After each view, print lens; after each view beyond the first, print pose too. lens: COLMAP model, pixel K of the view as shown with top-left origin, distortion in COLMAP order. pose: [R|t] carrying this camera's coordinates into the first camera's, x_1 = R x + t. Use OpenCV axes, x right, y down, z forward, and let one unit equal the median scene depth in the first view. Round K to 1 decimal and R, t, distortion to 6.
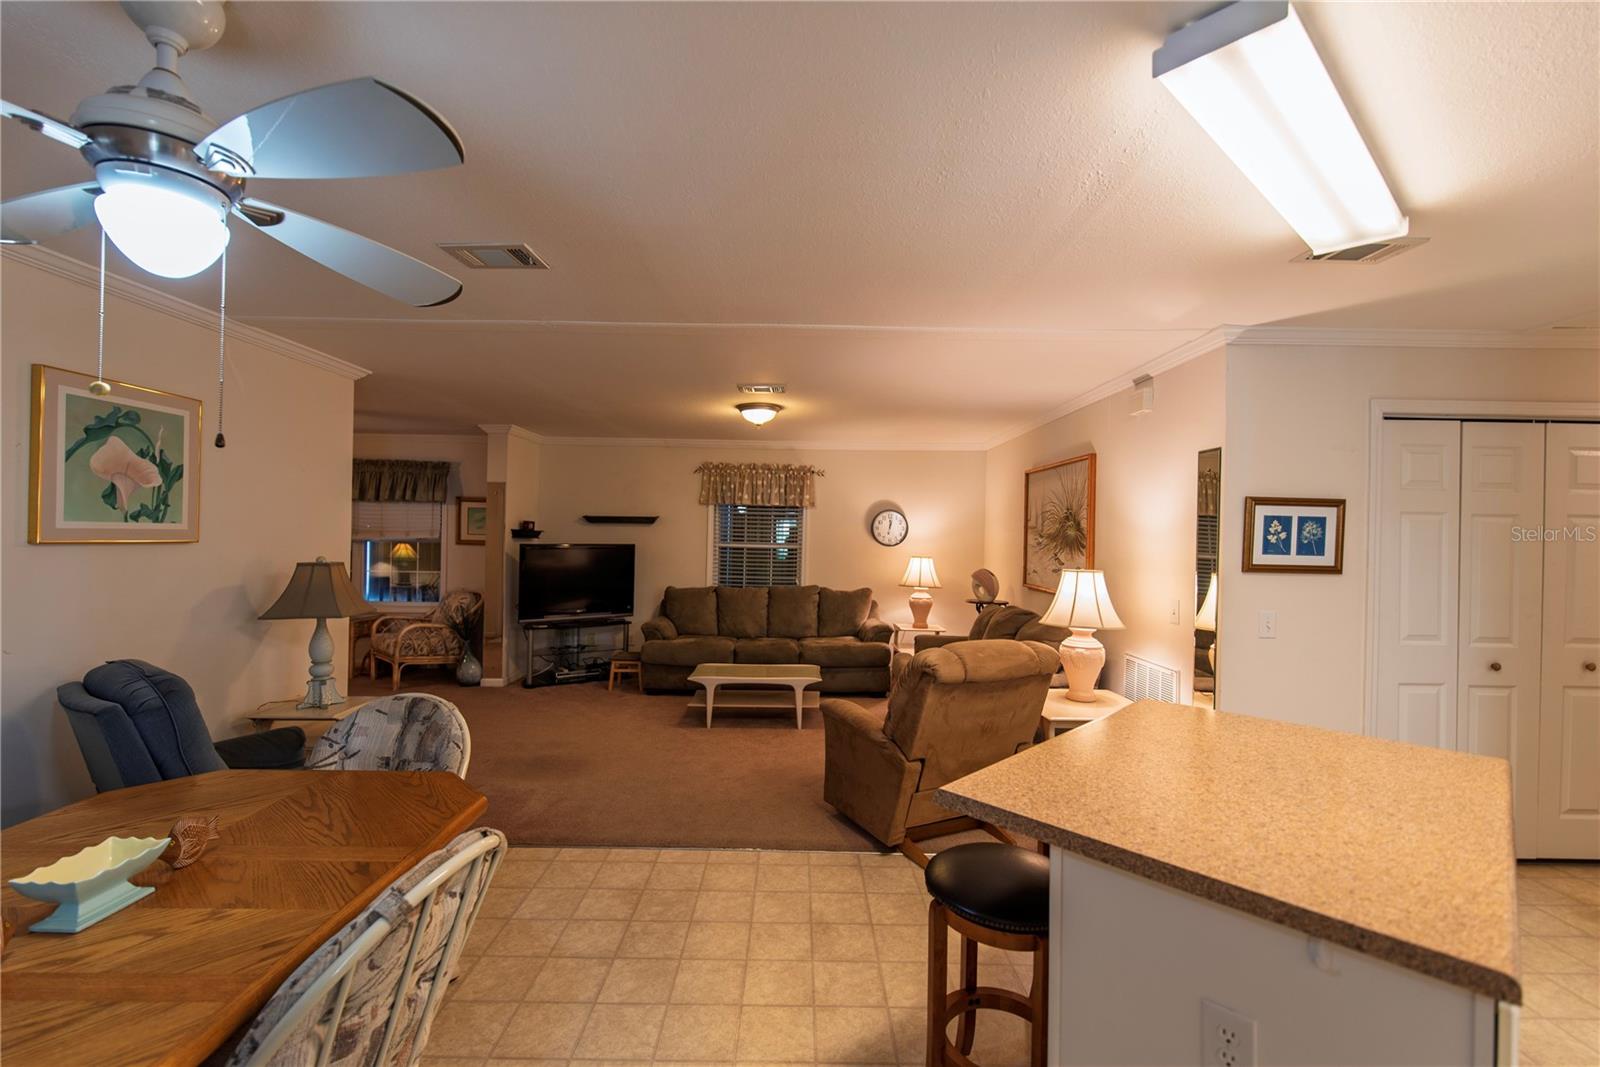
lens RADIAL K [[686.8, 0, 796.9], [0, 686.8, 525.9], [0, 0, 1]] dist [-0.000773, -0.000008]
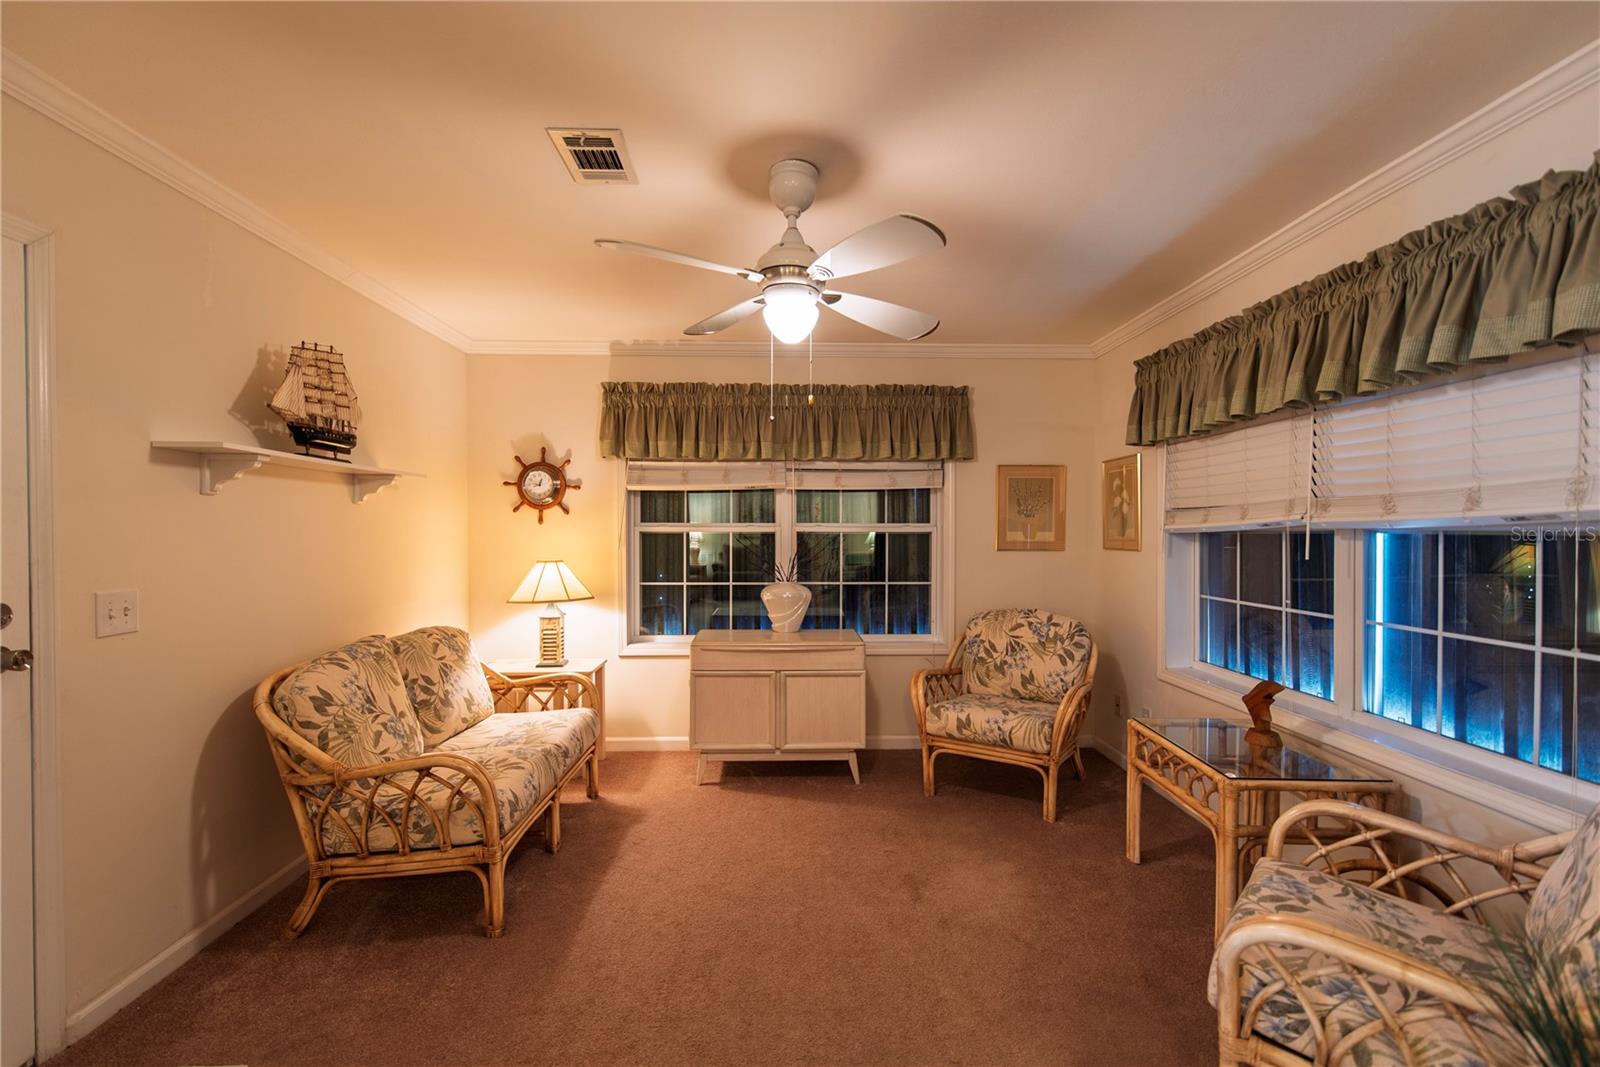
lens RADIAL K [[701.0, 0, 800.5], [0, 701.0, 536.0], [0, 0, 1]] dist [0.000558, -0.000215]
pose [[0.027148, -0.005671, -0.999615, -0.334010], [0.009988, 0.999936, -0.005402, 0.026054], [0.999582, -0.009838, 0.027203, 0.802174]]
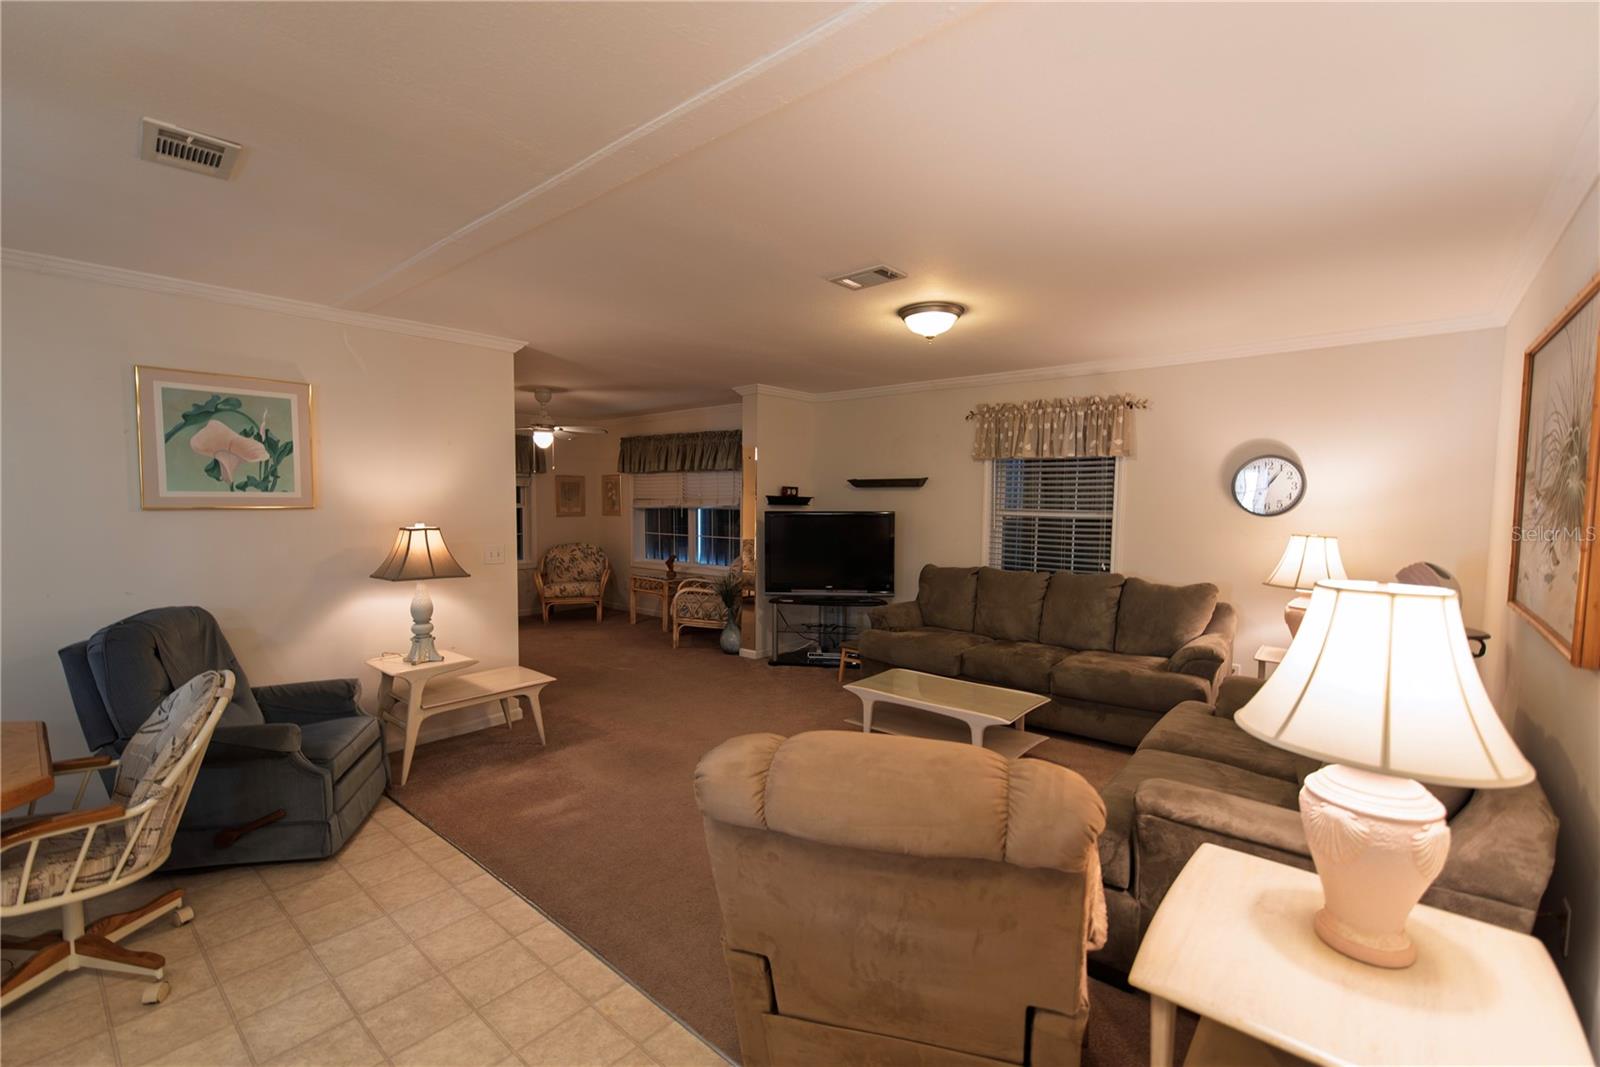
lens RADIAL K [[687.9, 0, 800.0], [0, 687.9, 533.5], [0, 0, 1]] dist [-0.000982, 0.000038]
pose [[0.759002, 0.022803, -0.650689, 0.235974], [0.014454, 0.998550, 0.051854, 0.008353], [0.650928, -0.048762, 0.757572, 0.307031]]
